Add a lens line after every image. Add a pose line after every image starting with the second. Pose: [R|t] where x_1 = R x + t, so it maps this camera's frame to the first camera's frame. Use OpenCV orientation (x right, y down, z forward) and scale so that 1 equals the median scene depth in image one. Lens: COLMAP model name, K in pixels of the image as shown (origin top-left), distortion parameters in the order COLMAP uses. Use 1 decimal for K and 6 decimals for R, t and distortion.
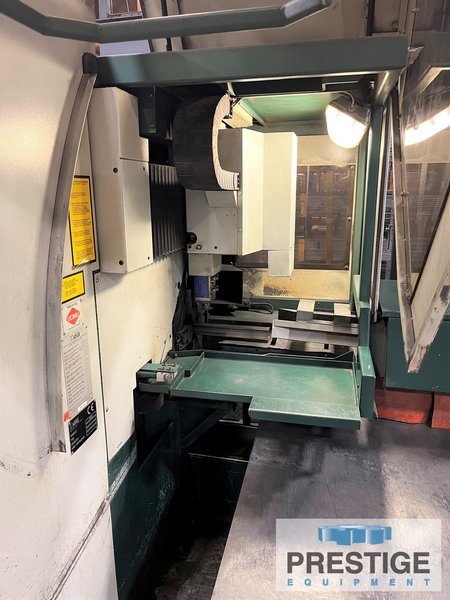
lens RADIAL K [[465.3, 0, 224.7], [0, 465.3, 300.7], [0, 0, 1]] dist [0.002191, 0.000402]
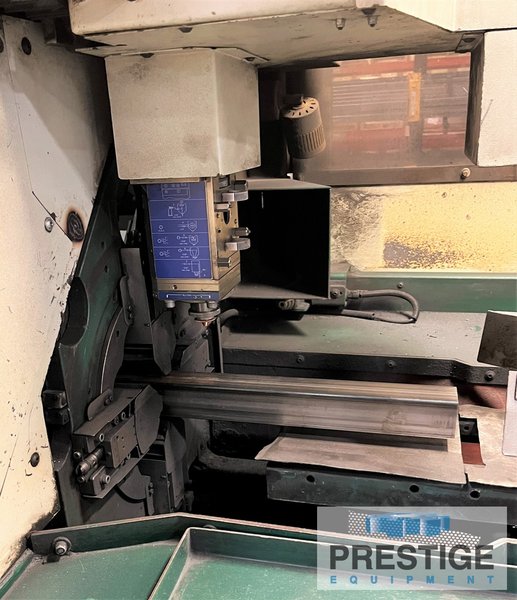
lens RADIAL K [[496.6, 0, 258.0], [0, 496.6, 300.4], [0, 0, 1]] dist [0.007889, 0.001222]
pose [[0.999634, -0.026809, -0.003589, -0.008927], [0.026905, 0.999188, 0.029984, -0.002011], [0.002783, -0.030069, 0.999544, 0.702093]]
